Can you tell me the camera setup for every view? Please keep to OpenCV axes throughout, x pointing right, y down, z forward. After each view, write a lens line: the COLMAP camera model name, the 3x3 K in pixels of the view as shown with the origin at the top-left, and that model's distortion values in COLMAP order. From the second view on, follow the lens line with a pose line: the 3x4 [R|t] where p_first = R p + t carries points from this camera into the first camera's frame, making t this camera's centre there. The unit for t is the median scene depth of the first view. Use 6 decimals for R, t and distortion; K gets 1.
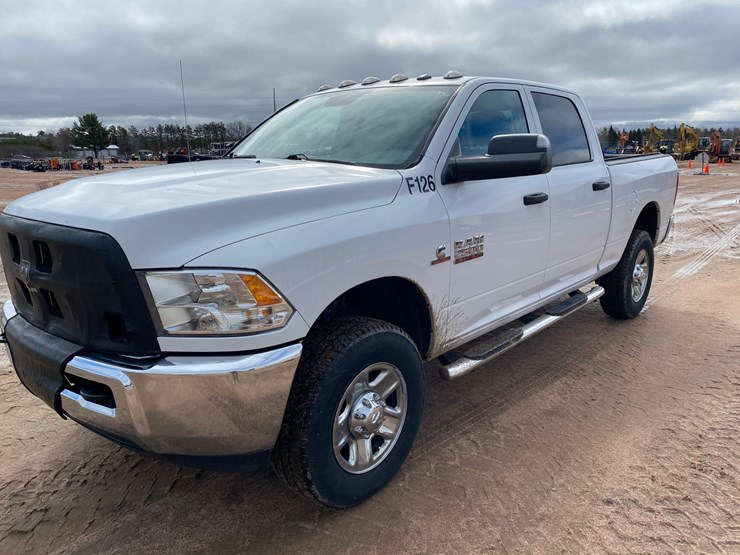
lens RADIAL K [[565.0, 0, 377.4], [0, 565.0, 281.1], [0, 0, 1]] dist [0.030282, -0.025527]
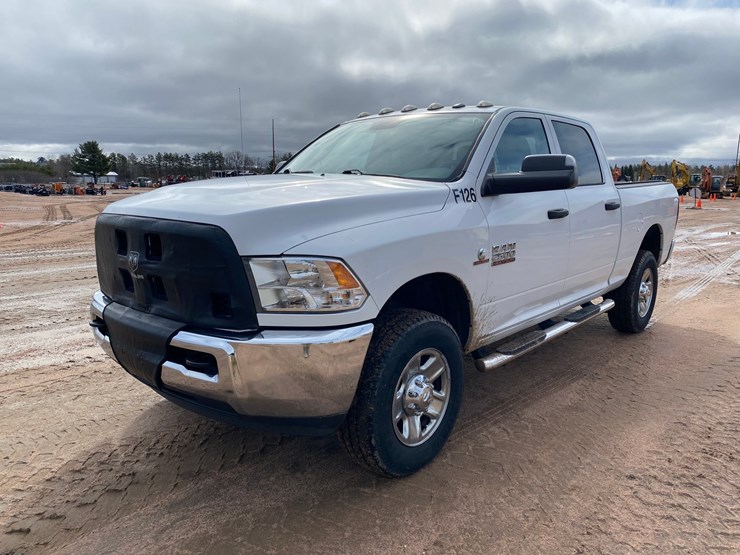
lens RADIAL K [[565.0, 0, 370.0], [0, 565.0, 277.5], [0, 0, 1]] dist [0.020104, -0.012247]
pose [[0.999855, 0.016988, -0.001423, -0.108337], [-0.017042, 0.998152, -0.058328, 0.064210], [0.000430, 0.058344, 0.998296, -0.135059]]
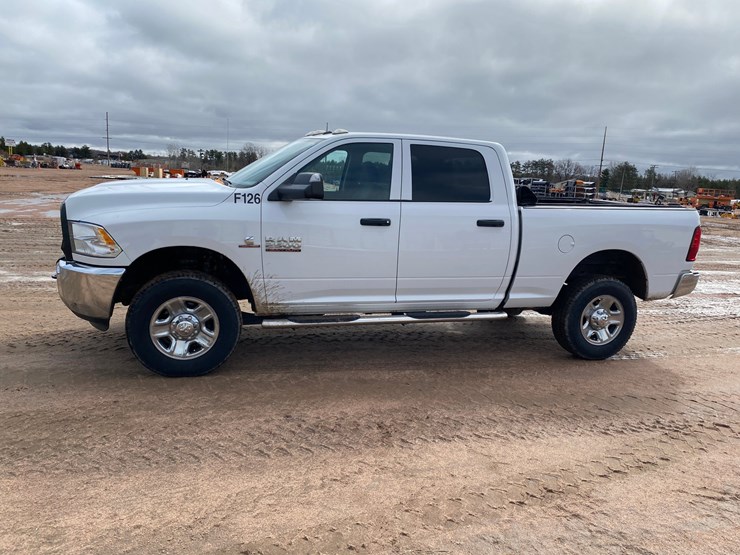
lens RADIAL K [[565.0, 0, 377.4], [0, 565.0, 281.1], [0, 0, 1]] dist [0.030282, -0.025527]
pose [[0.851389, 0.153550, -0.501557, 1.216481], [-0.183673, 0.982927, -0.010863, 0.010977], [0.491326, 0.101372, 0.865056, -0.192205]]
